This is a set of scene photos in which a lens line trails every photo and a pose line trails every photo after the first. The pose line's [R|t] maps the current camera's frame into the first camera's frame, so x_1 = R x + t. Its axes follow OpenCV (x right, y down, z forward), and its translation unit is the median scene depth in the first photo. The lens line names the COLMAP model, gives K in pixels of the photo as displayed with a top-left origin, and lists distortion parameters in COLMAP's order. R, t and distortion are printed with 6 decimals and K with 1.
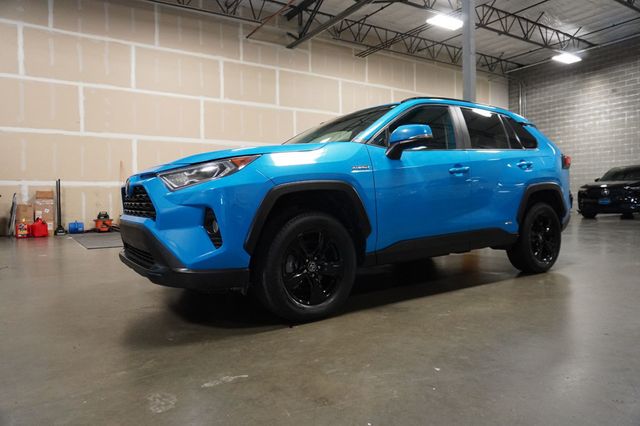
lens RADIAL K [[422.2, 0, 318.5], [0, 422.2, 211.0], [0, 0, 1]] dist [0.003077, 0.002638]
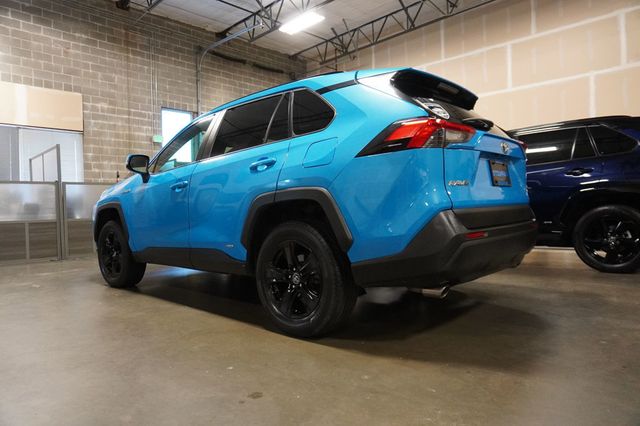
lens RADIAL K [[422.2, 0, 318.5], [0, 422.2, 211.0], [0, 0, 1]] dist [0.003077, 0.002638]
pose [[0.228203, 0.024617, -0.973302, 0.437265], [-0.010714, 0.999683, 0.022772, -0.019142], [0.973555, 0.005231, 0.228394, 0.340688]]
